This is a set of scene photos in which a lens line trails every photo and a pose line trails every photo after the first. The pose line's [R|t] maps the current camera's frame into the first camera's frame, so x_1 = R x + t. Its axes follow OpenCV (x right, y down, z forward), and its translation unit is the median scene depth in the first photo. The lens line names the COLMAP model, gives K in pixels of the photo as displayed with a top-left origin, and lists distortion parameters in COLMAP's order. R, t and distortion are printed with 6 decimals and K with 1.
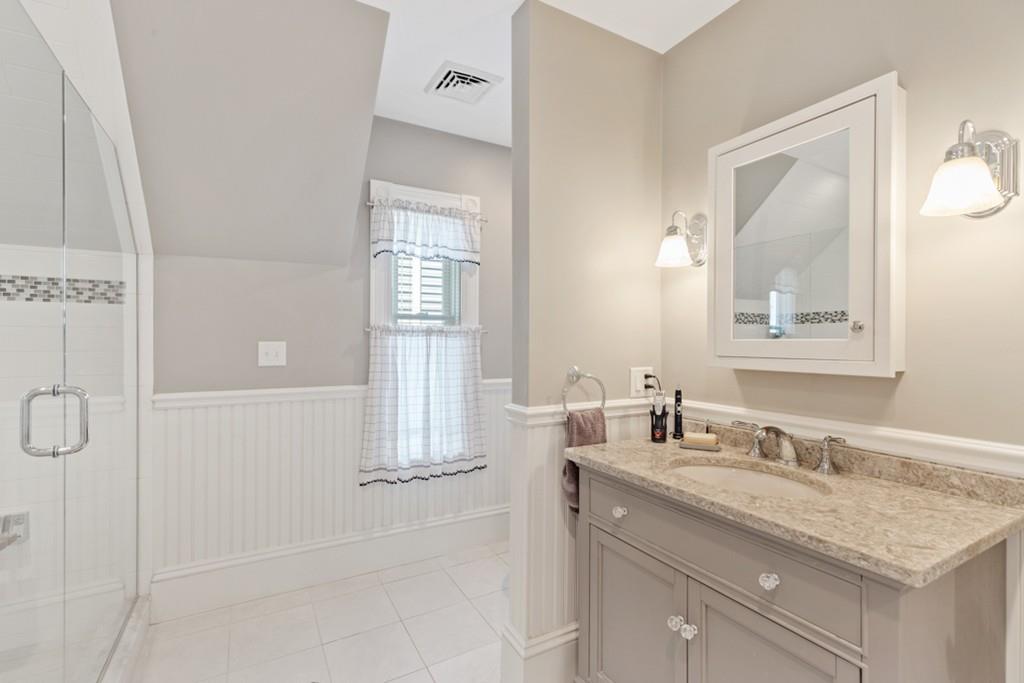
lens RADIAL K [[463.8, 0, 538.0], [0, 463.8, 345.2], [0, 0, 1]] dist [0.005251, -0.001098]
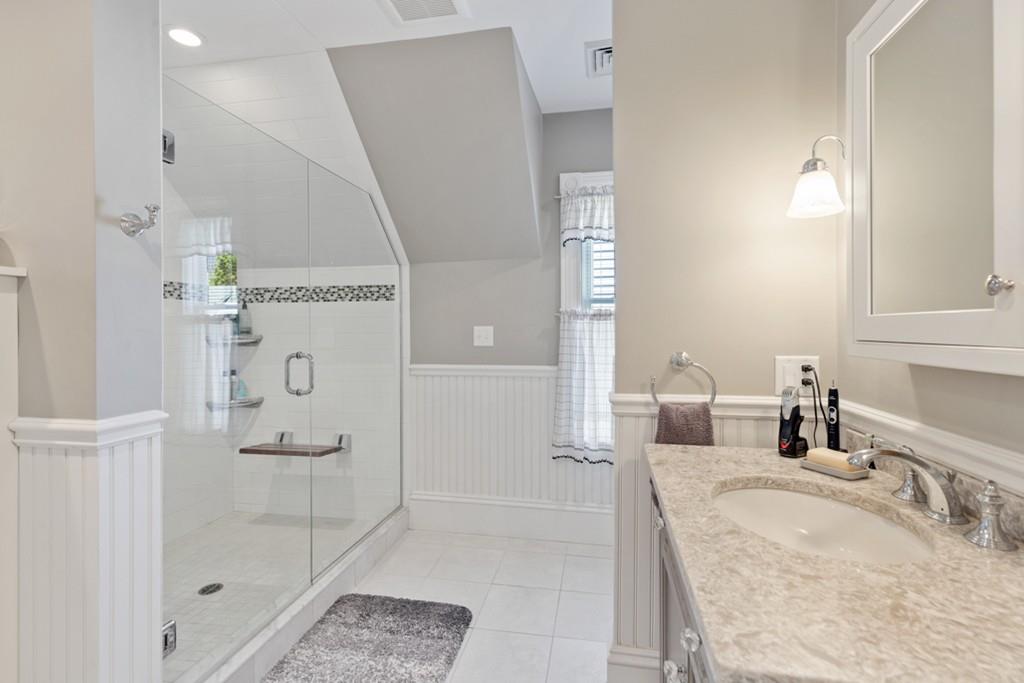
lens RADIAL K [[487.6, 0, 518.6], [0, 487.6, 334.5], [0, 0, 1]] dist [0.002147, -0.002336]
pose [[0.755106, 0.003011, -0.655595, 0.392136], [0.000267, 0.999988, 0.004900, 0.009023], [0.655602, -0.003875, 0.755097, 0.115985]]
